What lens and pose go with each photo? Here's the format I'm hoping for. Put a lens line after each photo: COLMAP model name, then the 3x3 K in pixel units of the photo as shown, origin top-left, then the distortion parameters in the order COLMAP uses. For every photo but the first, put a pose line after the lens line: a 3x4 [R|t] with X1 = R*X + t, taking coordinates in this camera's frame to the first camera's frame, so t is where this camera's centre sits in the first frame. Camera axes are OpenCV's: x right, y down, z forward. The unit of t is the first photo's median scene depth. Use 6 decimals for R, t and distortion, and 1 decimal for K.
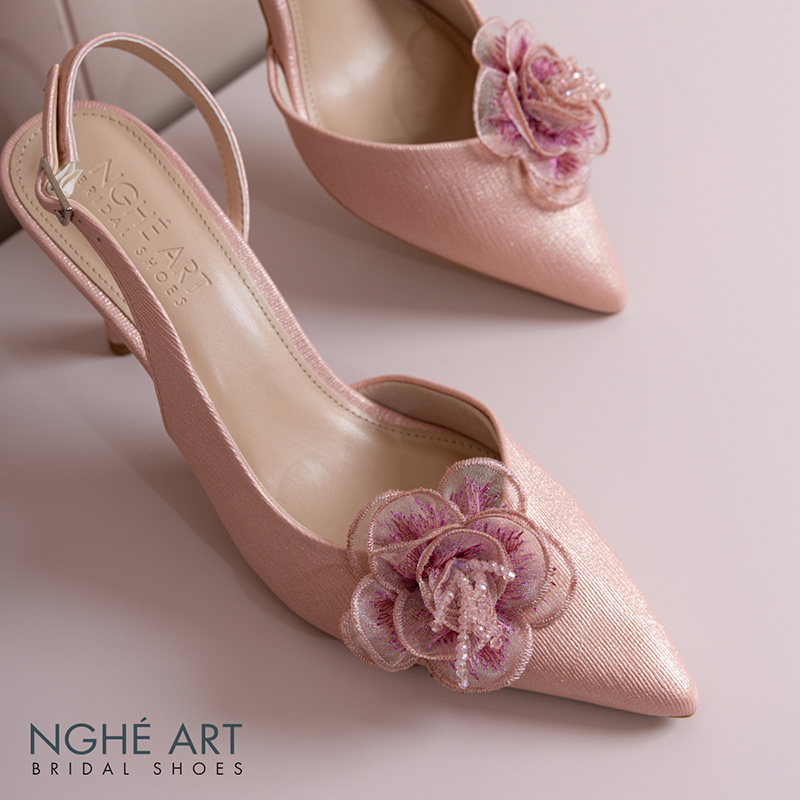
lens RADIAL K [[1498.3, 0, 400.0], [0, 1498.3, 400.0], [0, 0, 1]] dist [-0.040801, 0.083244]
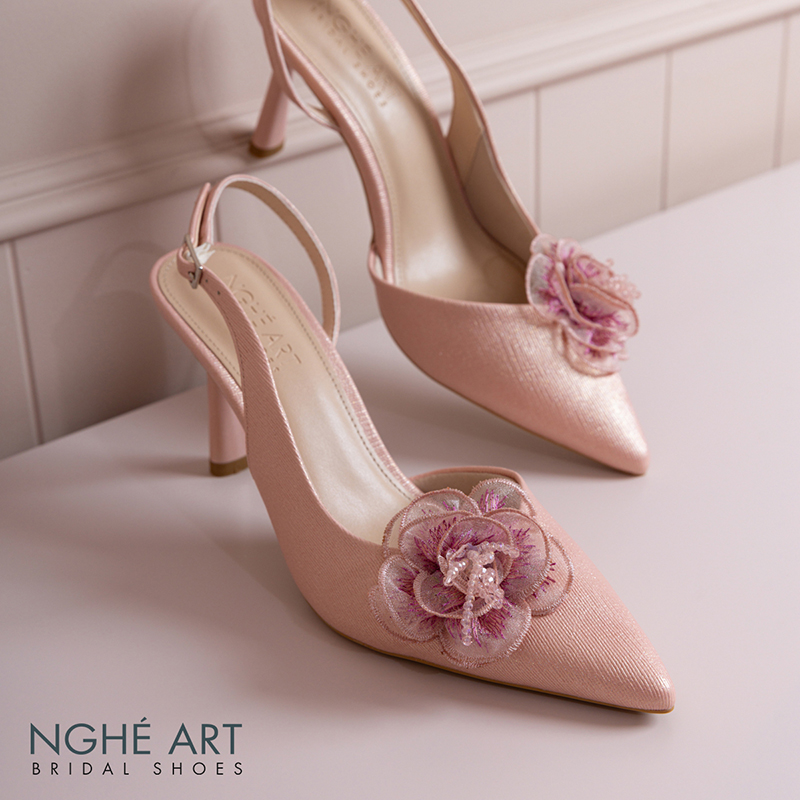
lens RADIAL K [[1498.3, 0, 400.0], [0, 1498.3, 400.0], [0, 0, 1]] dist [-0.040801, 0.083244]
pose [[0.991832, 0.082519, -0.097257, 0.074526], [-0.114684, 0.910683, -0.396869, 0.408888], [0.055821, 0.404781, 0.912708, -0.110644]]
